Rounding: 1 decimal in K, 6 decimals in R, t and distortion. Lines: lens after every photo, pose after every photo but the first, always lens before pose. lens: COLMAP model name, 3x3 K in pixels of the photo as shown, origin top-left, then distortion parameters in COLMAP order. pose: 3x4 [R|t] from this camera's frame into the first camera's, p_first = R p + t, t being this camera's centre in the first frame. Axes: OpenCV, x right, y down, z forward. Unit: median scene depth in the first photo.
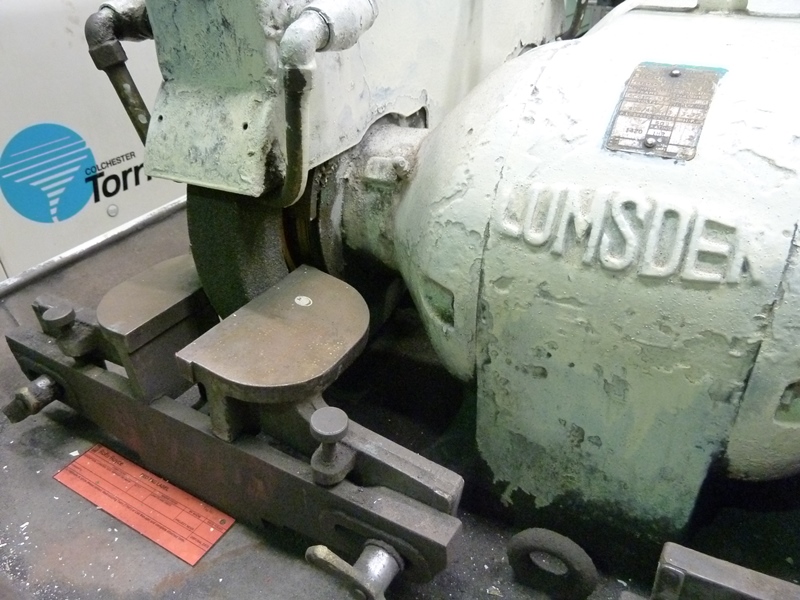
lens RADIAL K [[600.0, 0, 400.0], [0, 600.0, 300.0], [0, 0, 1]] dist [-0.035378, 0.003664]
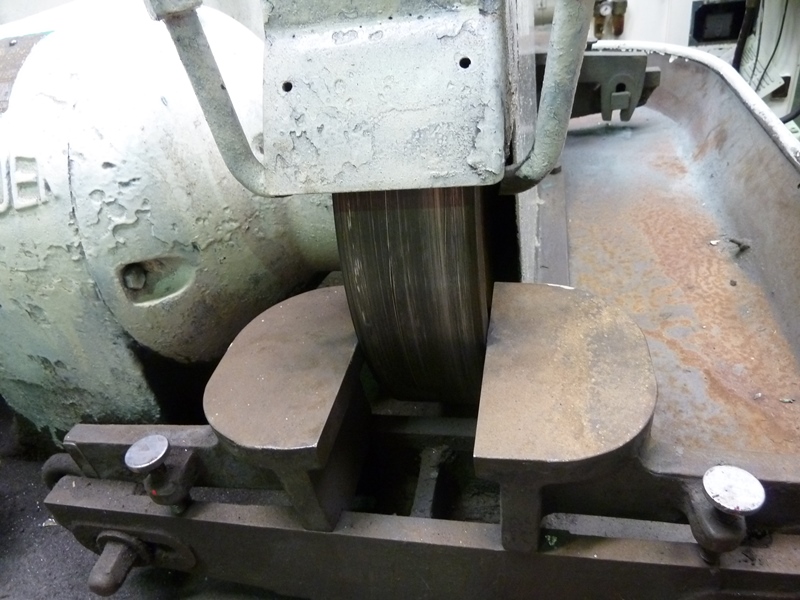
lens RADIAL K [[600.0, 0, 400.0], [0, 600.0, 300.0], [0, 0, 1]] dist [-0.035378, 0.003664]
pose [[0.942191, -0.263292, 0.207250, 0.717505], [0.261793, 0.964484, 0.035137, 0.238238], [-0.209141, 0.021151, 0.977657, -0.254826]]
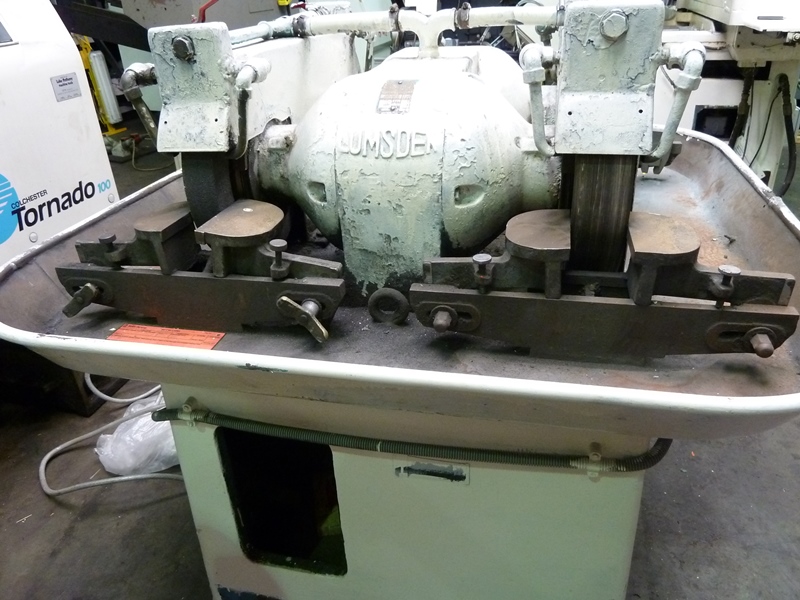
lens RADIAL K [[600.0, 0, 400.0], [0, 600.0, 300.0], [0, 0, 1]] dist [-0.035378, 0.003664]
pose [[0.956555, -0.144304, 0.253336, -0.264507], [0.165855, 0.983955, -0.065763, 0.596808], [-0.239782, 0.104923, 0.965140, -1.160743]]
